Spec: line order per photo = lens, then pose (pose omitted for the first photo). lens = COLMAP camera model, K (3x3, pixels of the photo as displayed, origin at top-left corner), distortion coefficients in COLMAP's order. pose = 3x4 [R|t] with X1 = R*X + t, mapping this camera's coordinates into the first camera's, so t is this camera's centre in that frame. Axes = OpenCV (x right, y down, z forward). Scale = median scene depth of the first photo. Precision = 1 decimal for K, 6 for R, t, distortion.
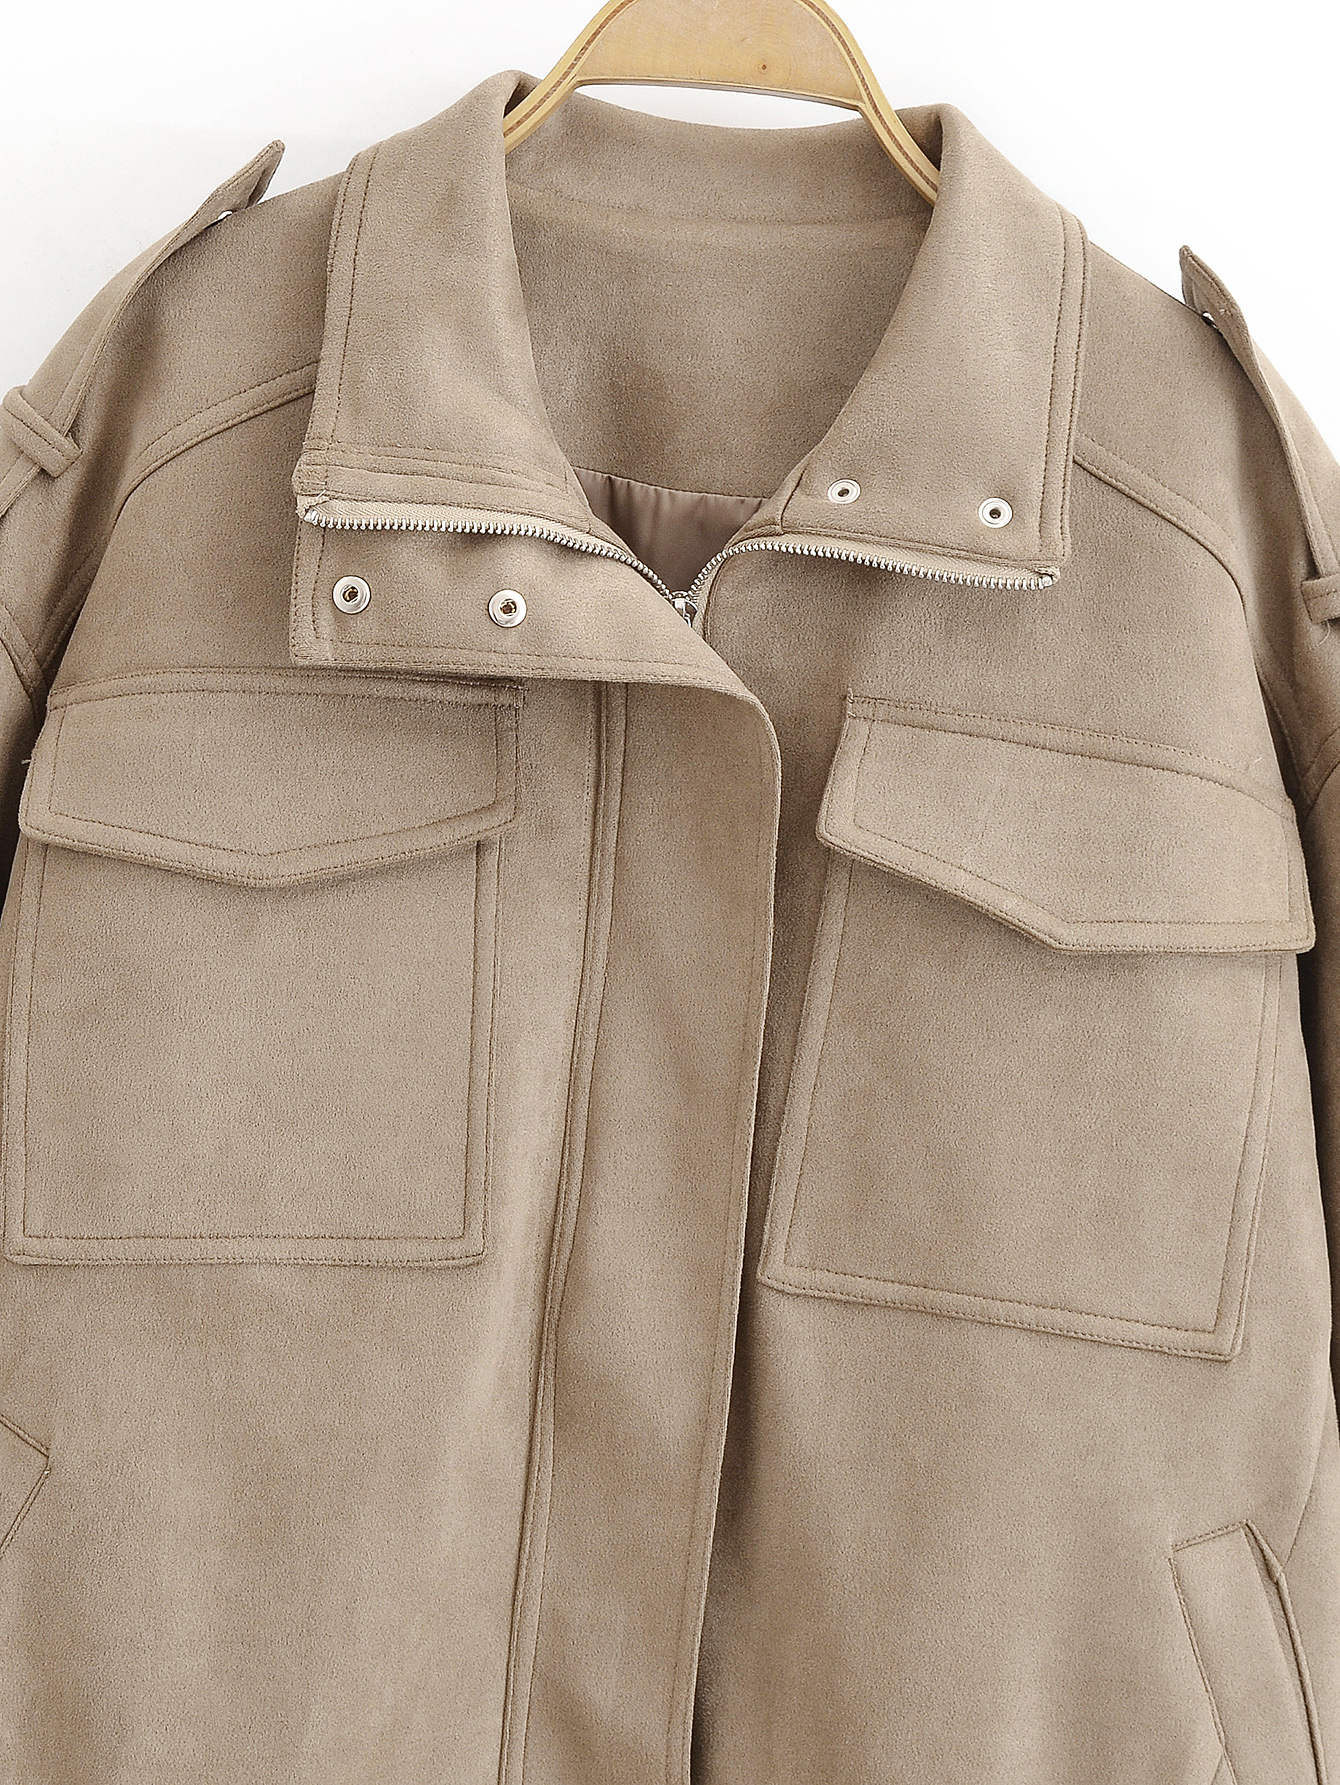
lens RADIAL K [[3562.7, 0, 670.0], [0, 3562.7, 892.5], [0, 0, 1]] dist [0.001405, -0.002909]
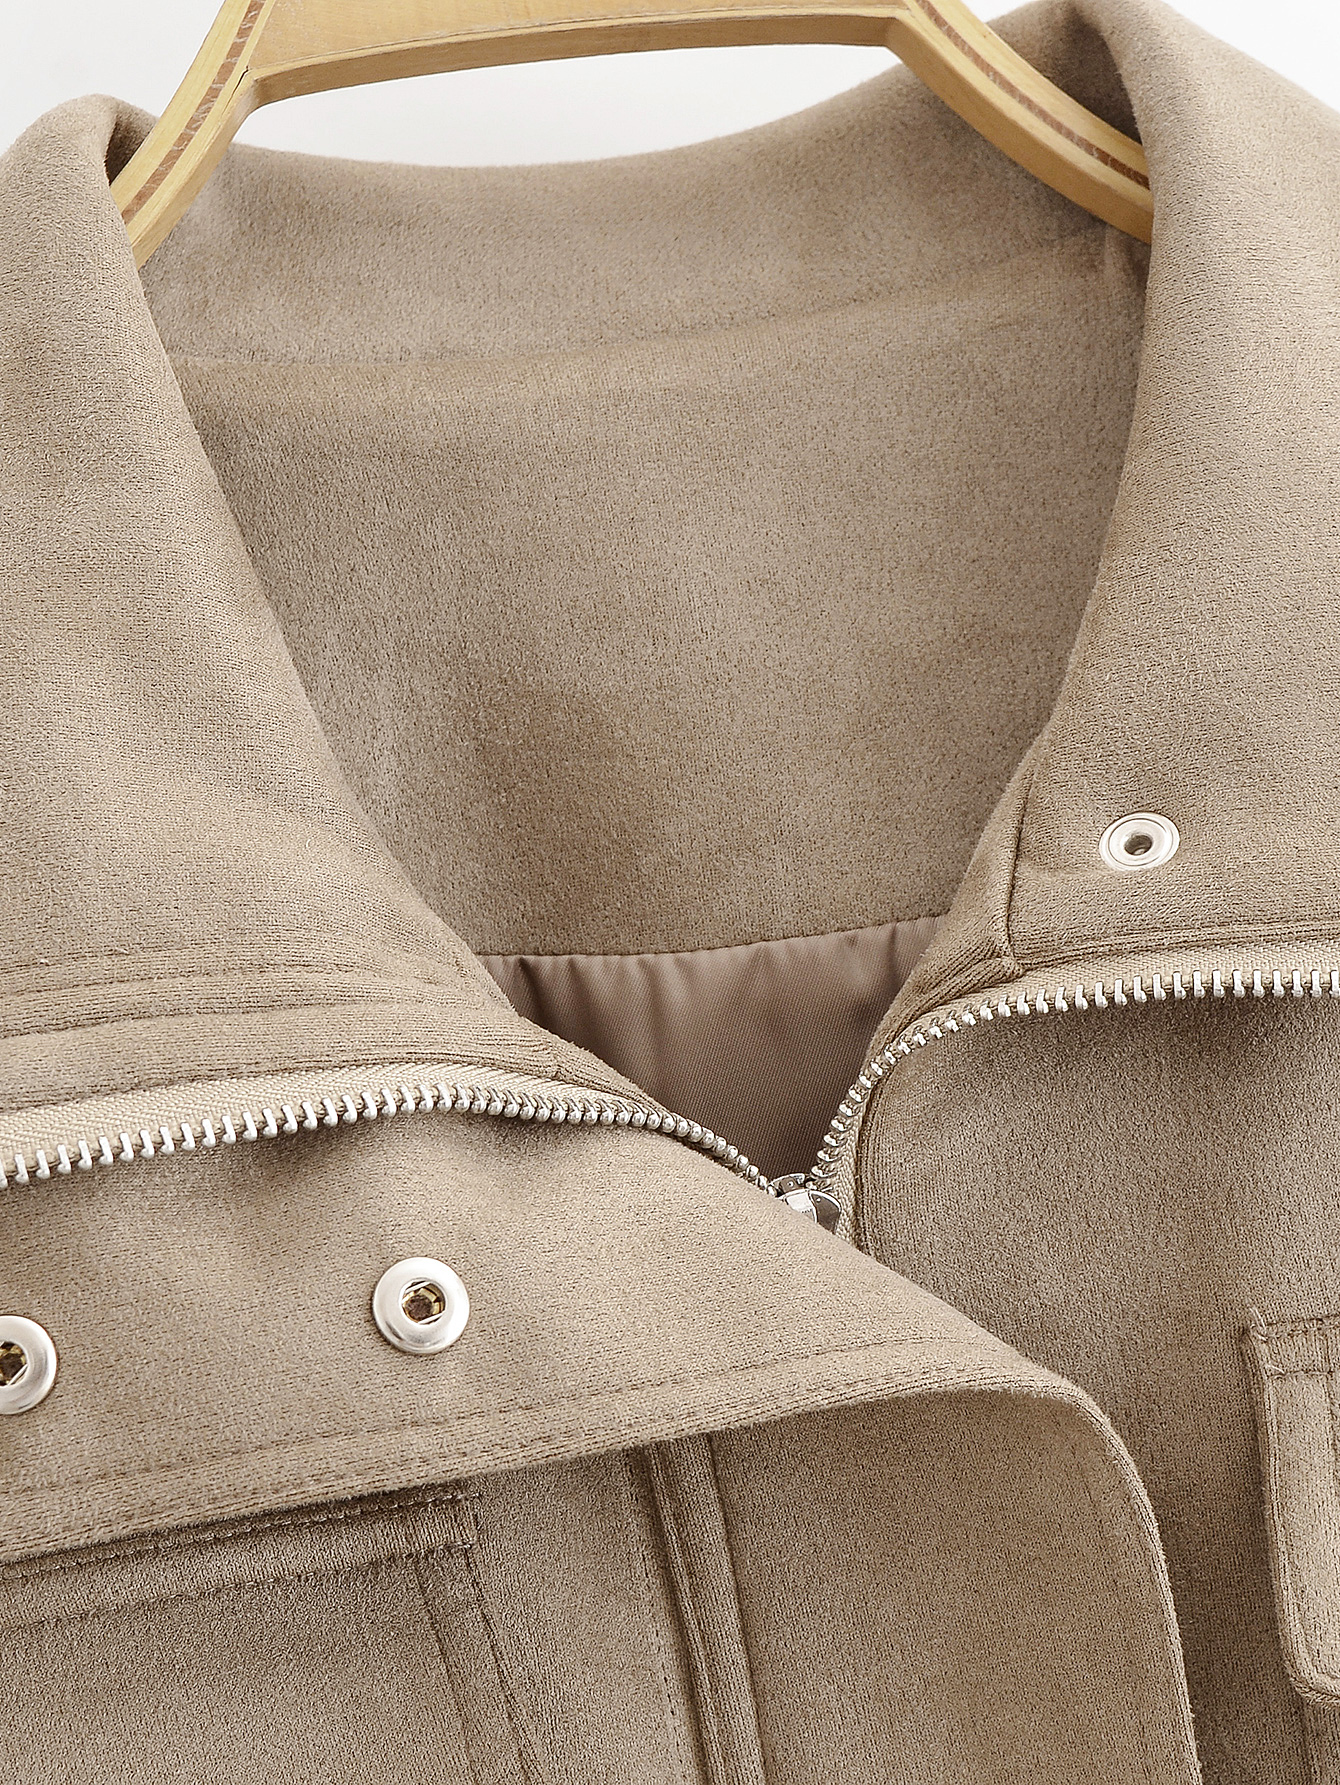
lens RADIAL K [[3699.0, 0, 669.4], [0, 3699.0, 1030.6], [0, 0, 1]] dist [-0.043365, 0.130577]
pose [[0.964122, -0.217182, 0.152648, -0.071499], [0.237078, 0.963147, -0.127049, -0.049726], [-0.119430, 0.158681, 0.980080, 0.584044]]
